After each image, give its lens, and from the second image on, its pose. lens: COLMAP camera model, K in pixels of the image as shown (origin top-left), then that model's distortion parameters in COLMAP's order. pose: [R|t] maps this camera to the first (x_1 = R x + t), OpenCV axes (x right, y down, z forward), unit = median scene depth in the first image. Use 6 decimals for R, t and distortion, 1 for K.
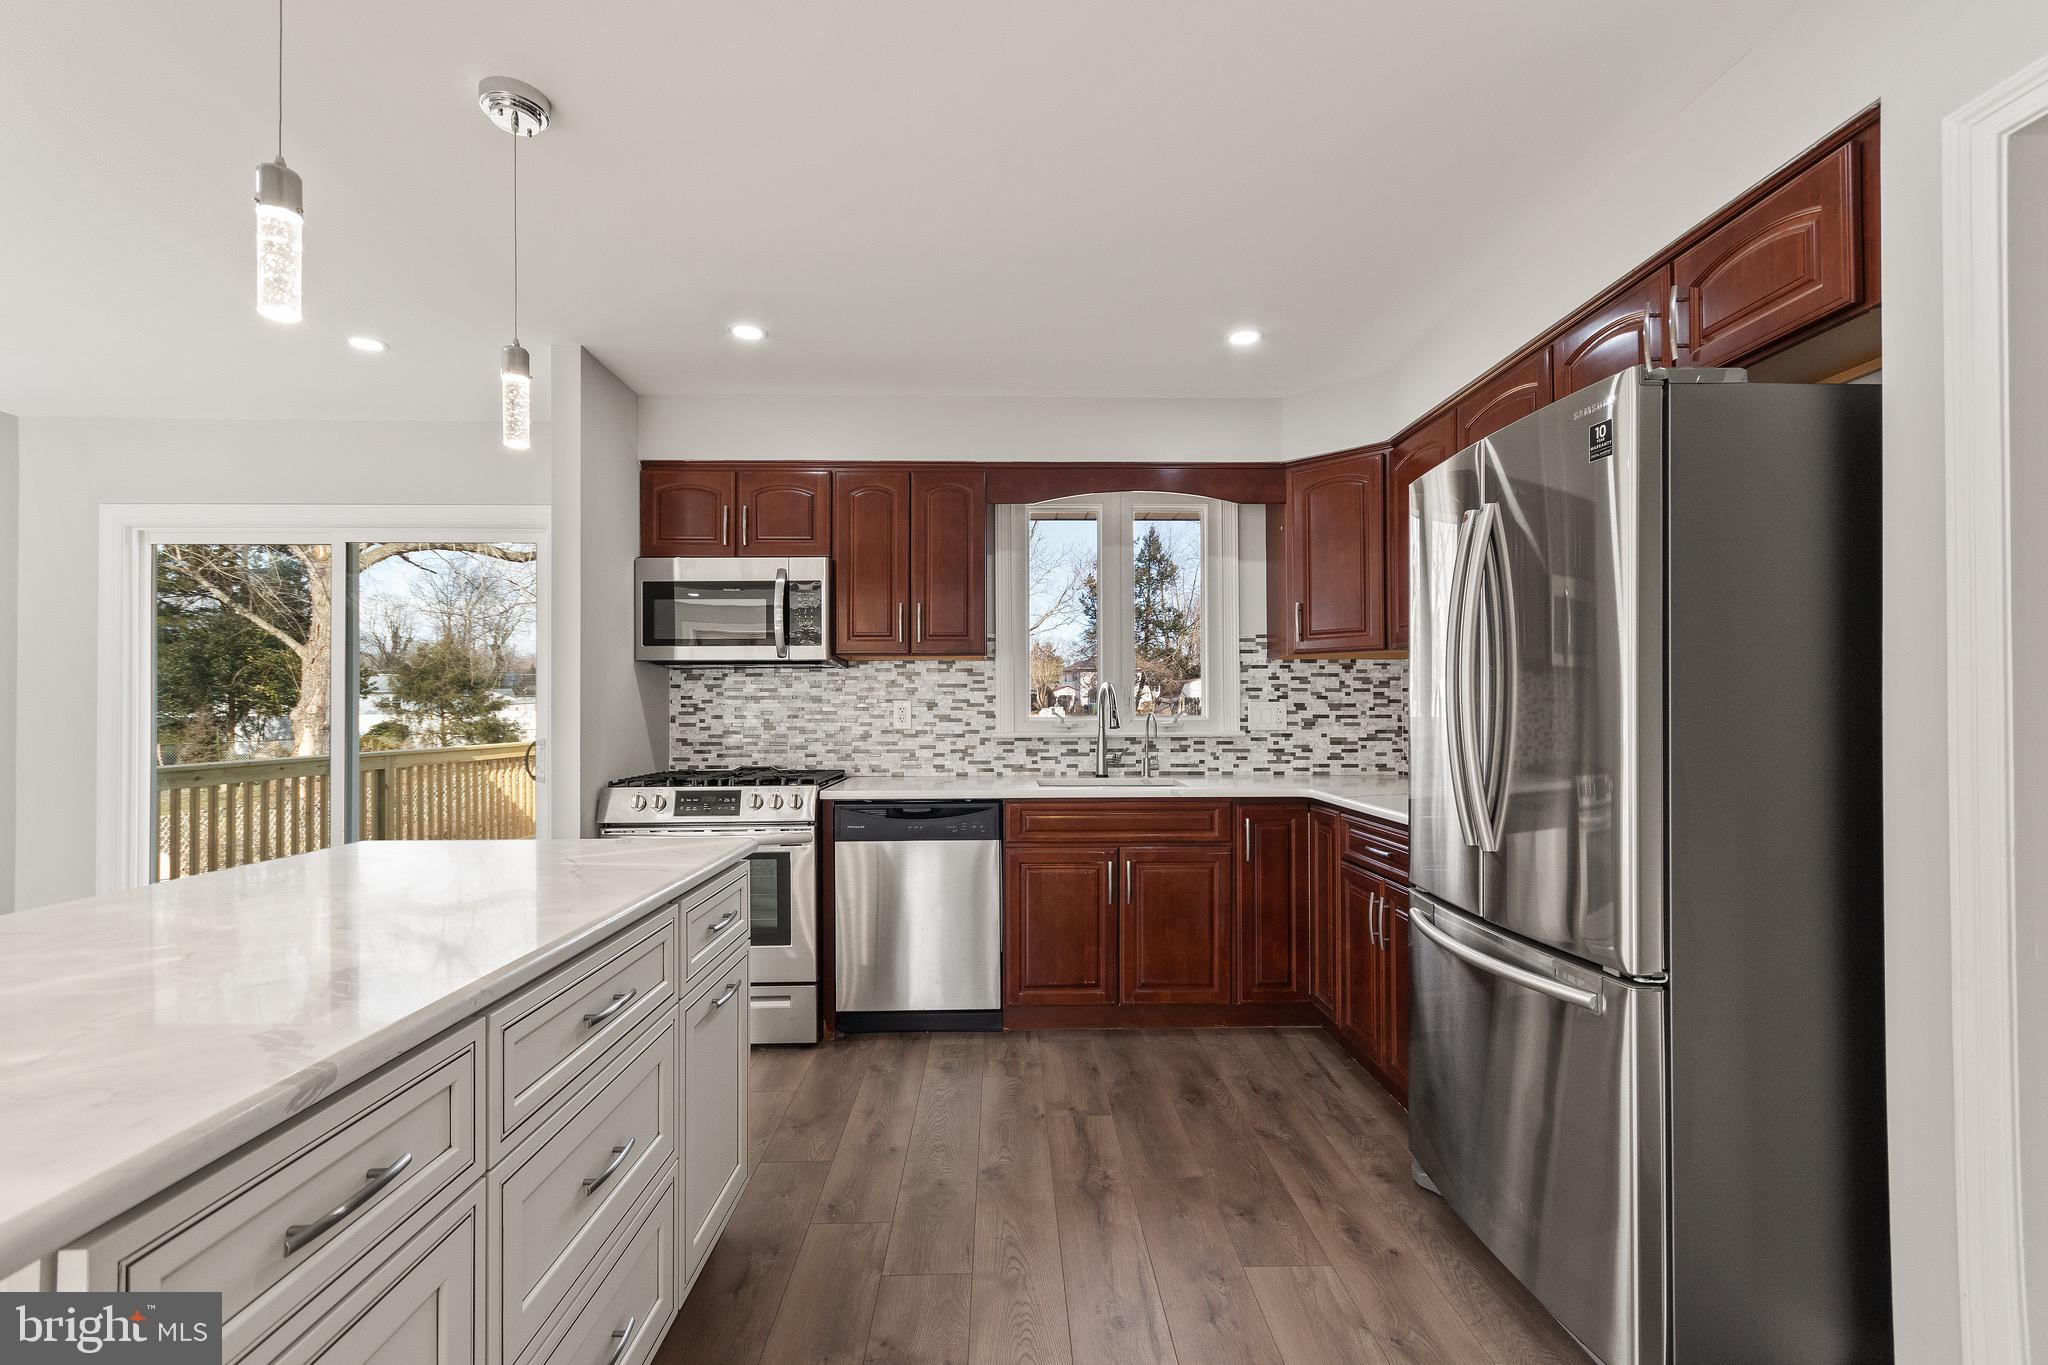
lens RADIAL K [[906.7, 0, 1028.2], [0, 906.7, 700.7], [0, 0, 1]] dist [-0.000865, 0.000177]
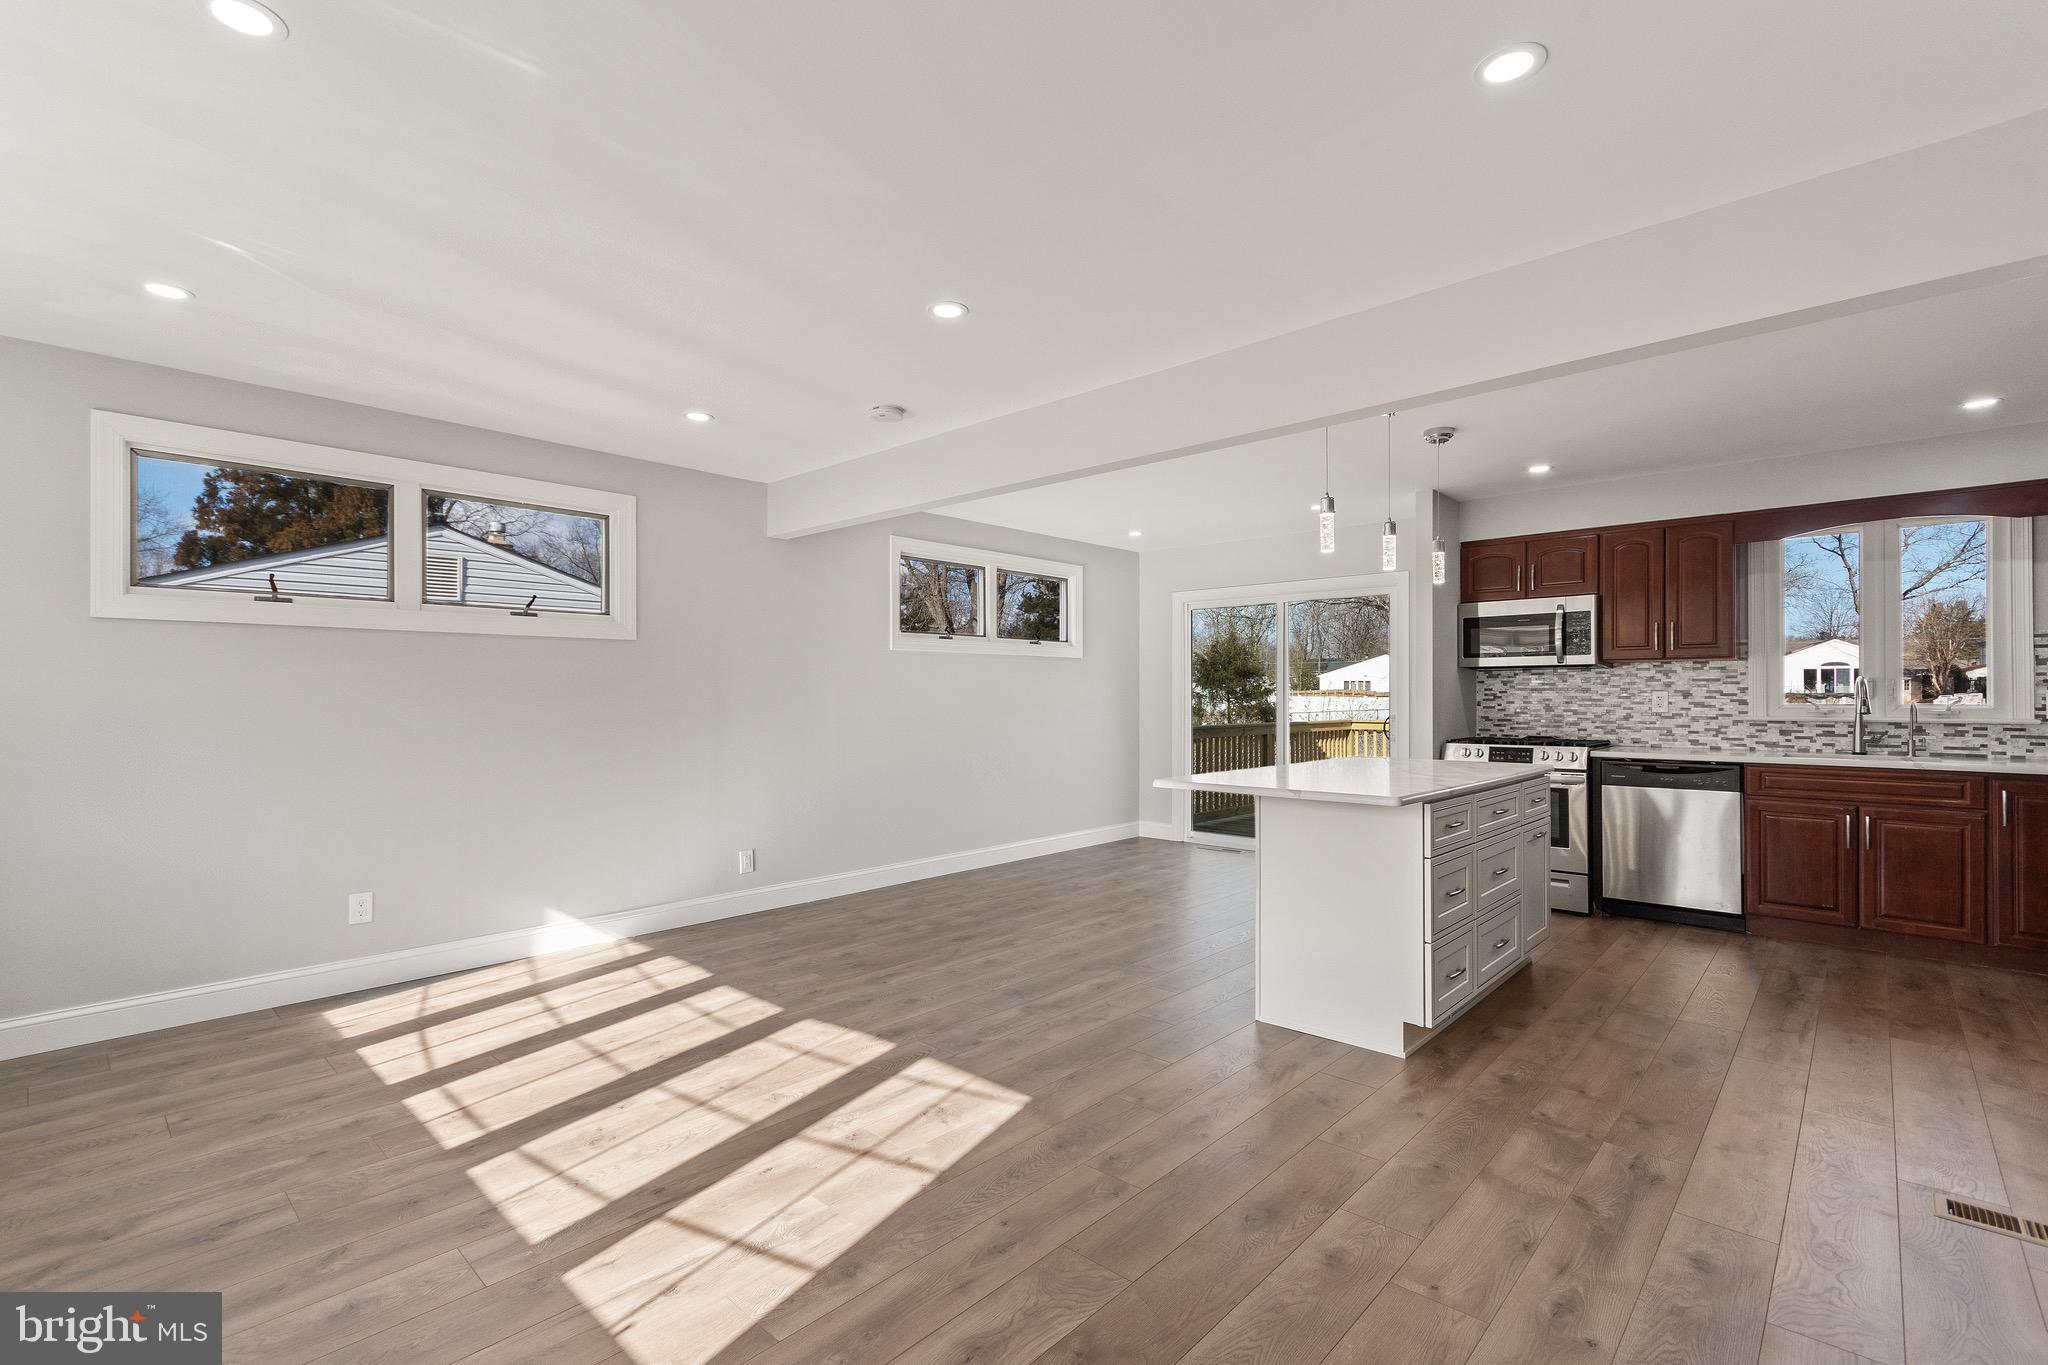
lens RADIAL K [[914.1, 0, 1026.0], [0, 914.1, 691.0], [0, 0, 1]] dist [0.024329, -0.009252]
pose [[0.717416, -0.000956, -0.696645, 0.142458], [0.004491, 0.999985, 0.003253, -0.009471], [0.696631, -0.005462, 0.717409, -0.650418]]
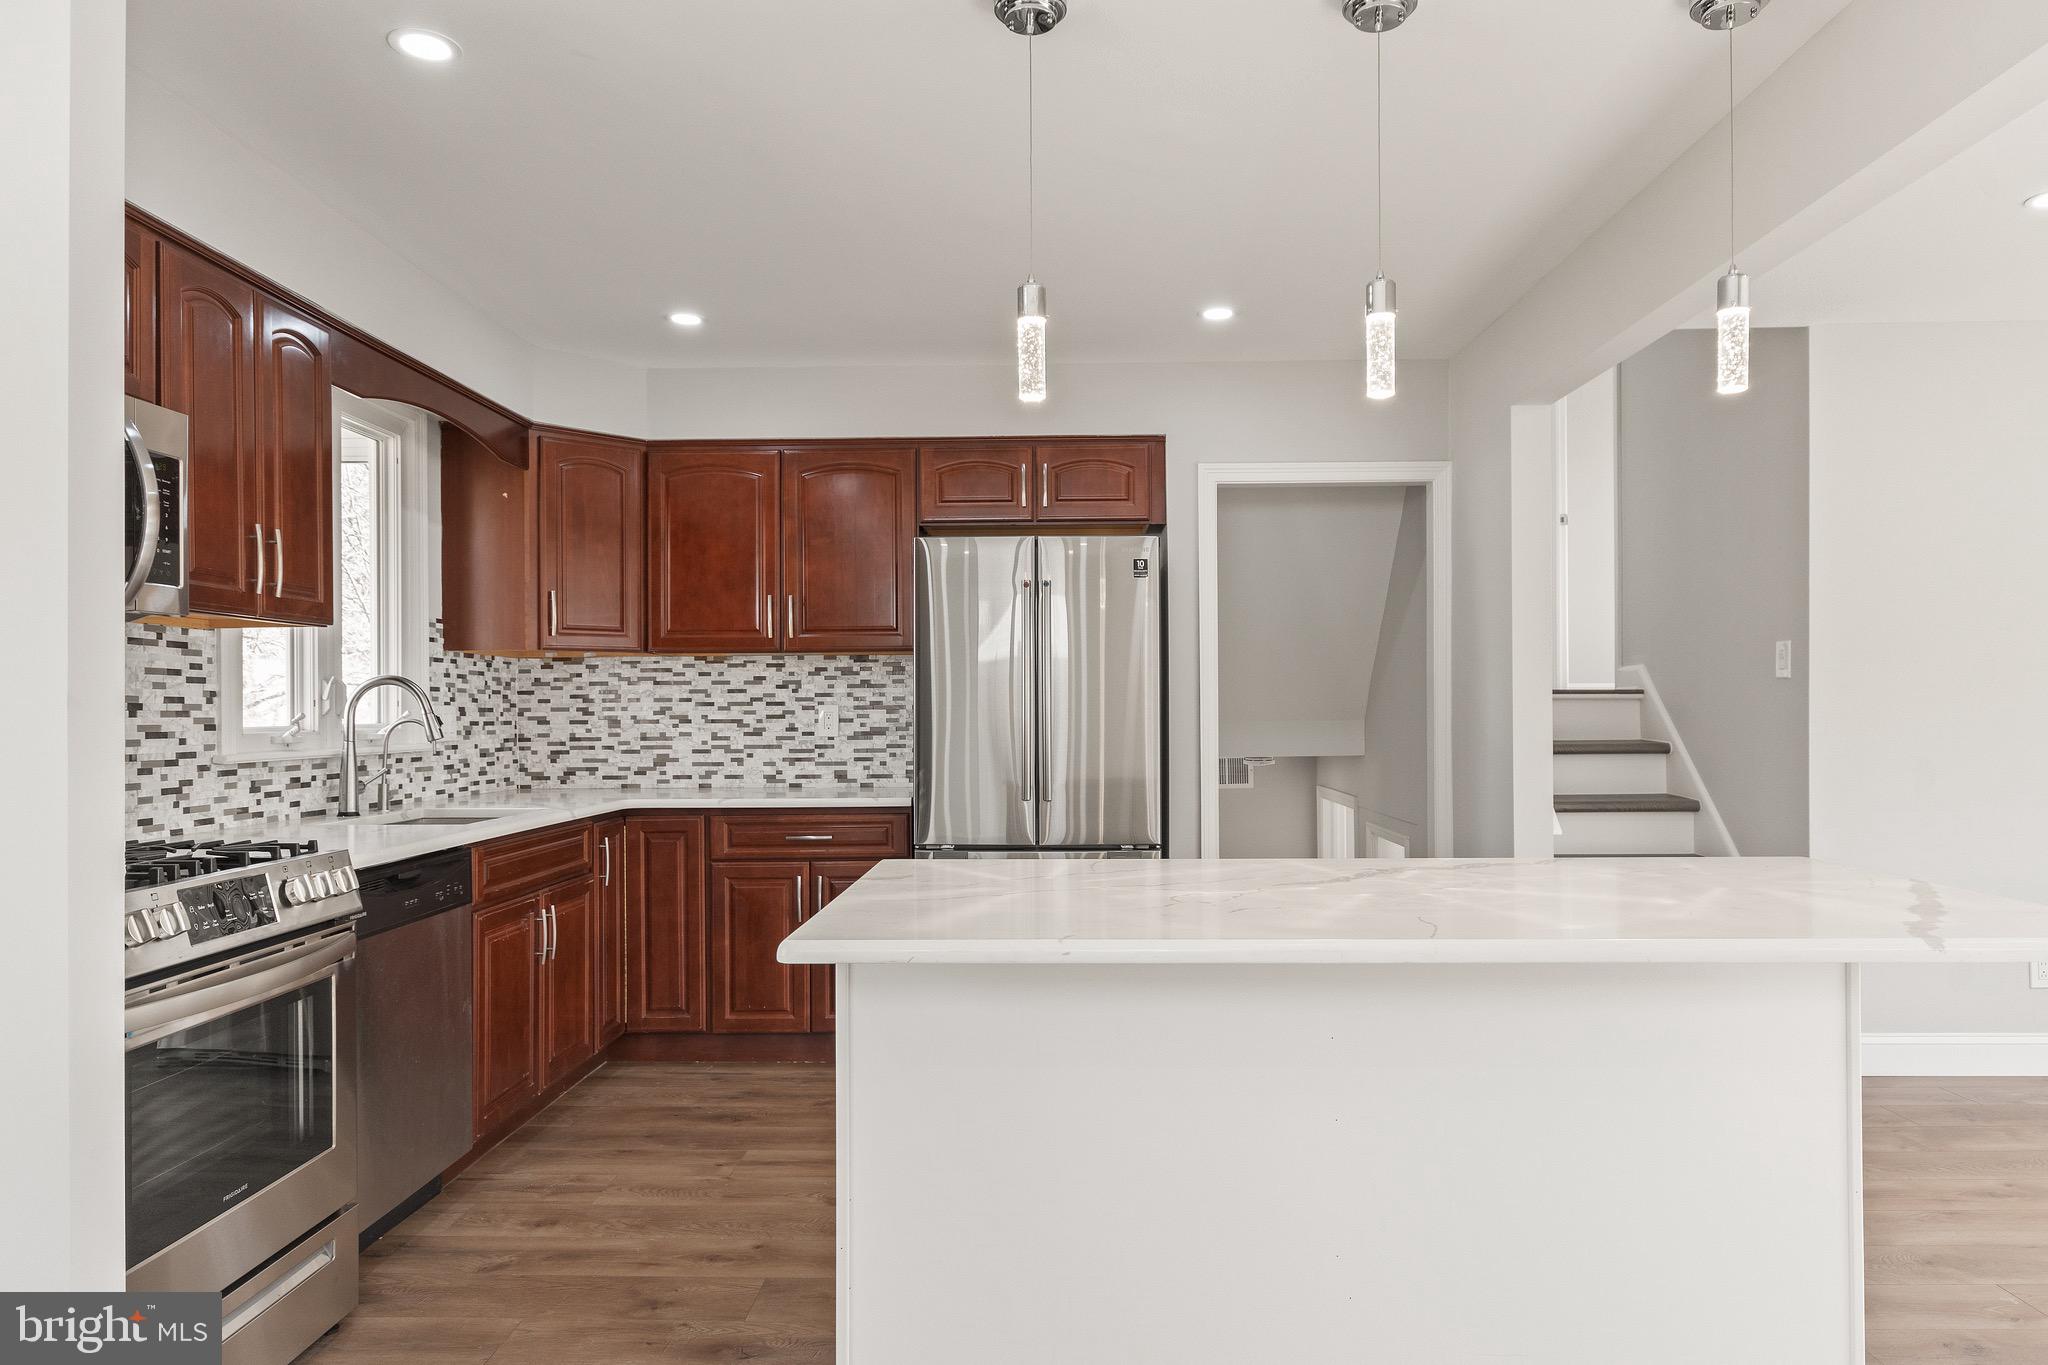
lens RADIAL K [[1287.9, 0, 1036.5], [0, 1287.9, 694.7], [0, 0, 1]] dist [0.005152, 0.000061]
pose [[0.045452, 0.014997, 0.998854, -0.832671], [-0.002383, 0.999886, -0.014904, 0.007537], [-0.998964, -0.001703, 0.045483, 0.442072]]
